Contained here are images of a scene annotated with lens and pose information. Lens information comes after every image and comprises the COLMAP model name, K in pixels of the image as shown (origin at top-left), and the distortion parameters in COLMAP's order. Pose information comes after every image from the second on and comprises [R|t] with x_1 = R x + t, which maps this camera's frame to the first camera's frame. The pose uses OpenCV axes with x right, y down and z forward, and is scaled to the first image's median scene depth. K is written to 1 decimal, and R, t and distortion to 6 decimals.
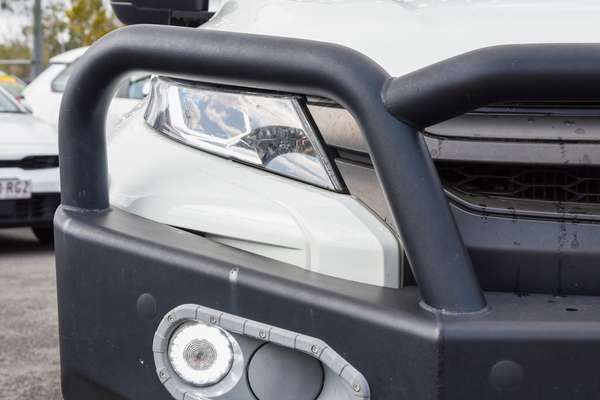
lens RADIAL K [[946.2, 0, 300.6], [0, 946.2, 199.1], [0, 0, 1]] dist [-0.057367, 0.000000]
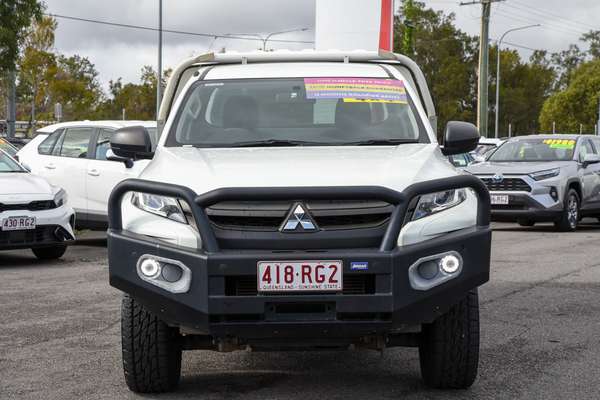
lens RADIAL K [[1082.6, 0, 299.3], [0, 1082.6, 200.3], [0, 0, 1]] dist [0.018057, 0.000000]
pose [[0.999244, -0.011849, 0.037035, 0.329014], [0.012822, 0.999576, -0.026153, 0.016786], [-0.036709, 0.026608, 0.998972, -3.292605]]
